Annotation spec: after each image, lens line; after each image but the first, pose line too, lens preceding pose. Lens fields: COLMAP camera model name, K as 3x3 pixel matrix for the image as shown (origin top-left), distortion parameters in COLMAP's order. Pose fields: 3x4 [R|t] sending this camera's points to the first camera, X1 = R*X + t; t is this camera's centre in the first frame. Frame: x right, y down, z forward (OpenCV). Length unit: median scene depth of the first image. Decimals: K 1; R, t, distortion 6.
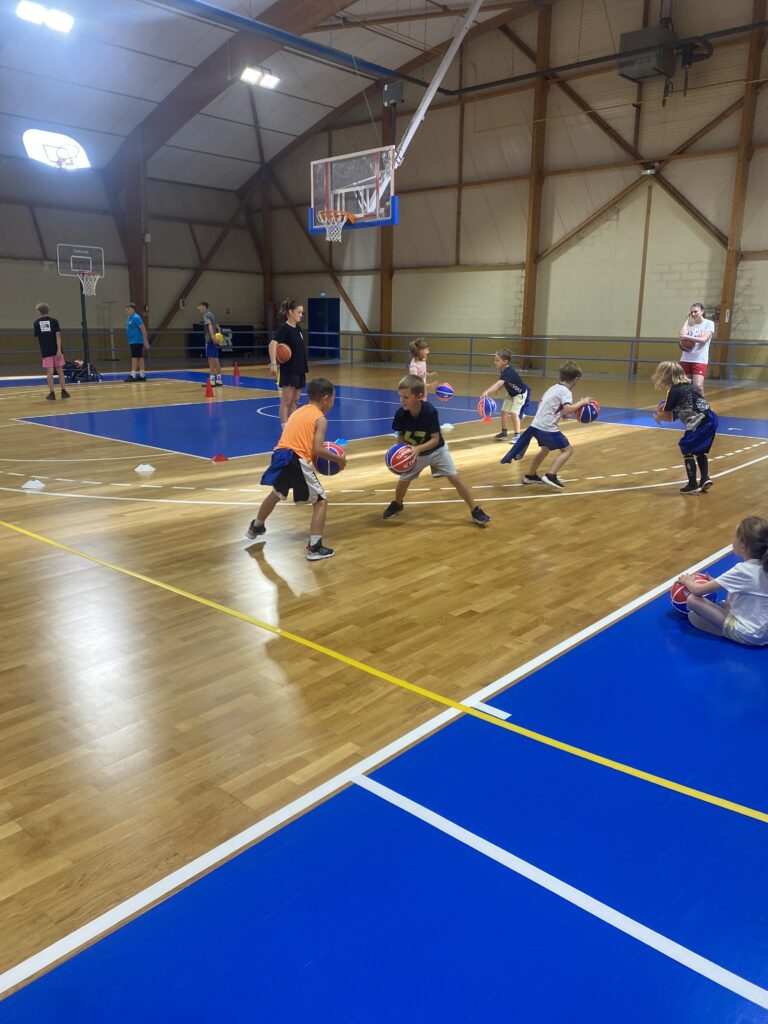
lens RADIAL K [[773.0, 0, 381.7], [0, 773.0, 508.5], [0, 0, 1]] dist [0.004125, -0.006999]
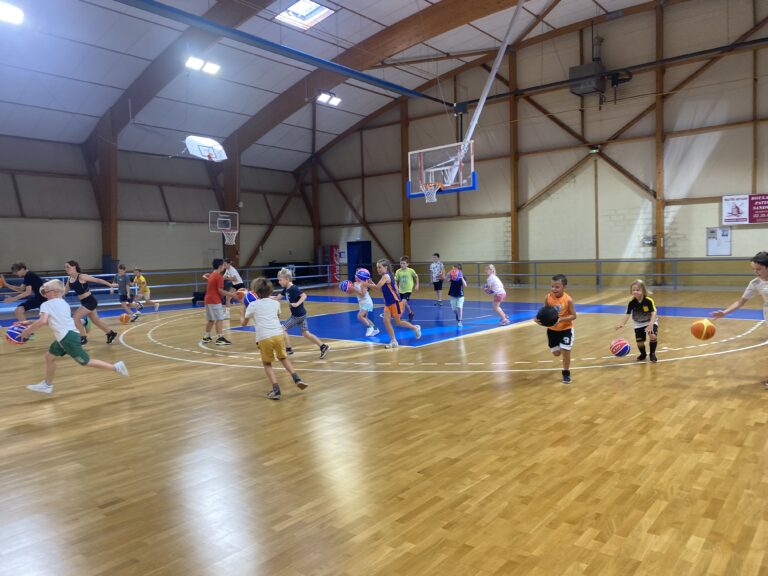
lens RADIAL K [[579.8, 0, 380.8], [0, 579.8, 283.8], [0, 0, 1]] dist [0.004125, -0.006999]
pose [[0.997986, -0.040367, 0.048944, -0.126306], [0.048933, 0.980783, -0.188864, 0.007580], [-0.040379, 0.190879, 0.980783, -0.032766]]
